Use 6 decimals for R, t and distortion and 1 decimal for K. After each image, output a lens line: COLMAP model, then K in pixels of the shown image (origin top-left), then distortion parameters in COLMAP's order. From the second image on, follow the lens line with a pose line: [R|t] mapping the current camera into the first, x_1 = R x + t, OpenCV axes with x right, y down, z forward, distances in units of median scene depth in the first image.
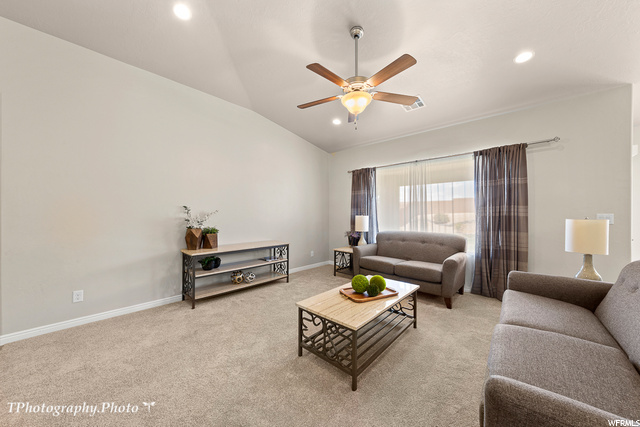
lens RADIAL K [[228.7, 0, 320.0], [0, 228.7, 213.5], [0, 0, 1]] dist [0.001295, 0.000044]
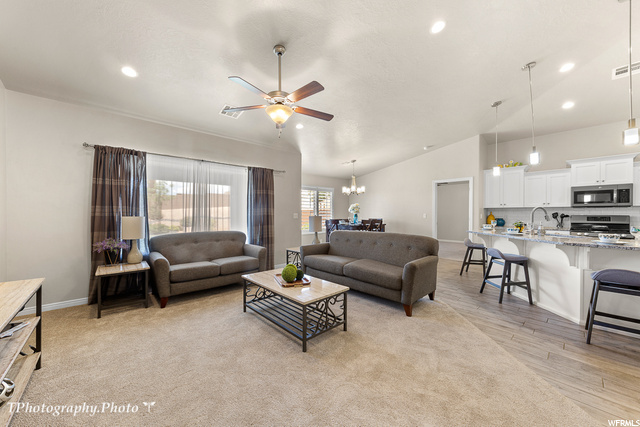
lens RADIAL K [[235.9, 0, 320.0], [0, 235.9, 213.5], [0, 0, 1]] dist [0.000421, -0.000033]
pose [[0.078010, -0.003312, 0.996947, -0.667177], [0.000718, 0.999994, 0.003266, -0.003072], [-0.996952, 0.000461, 0.078012, 0.495727]]
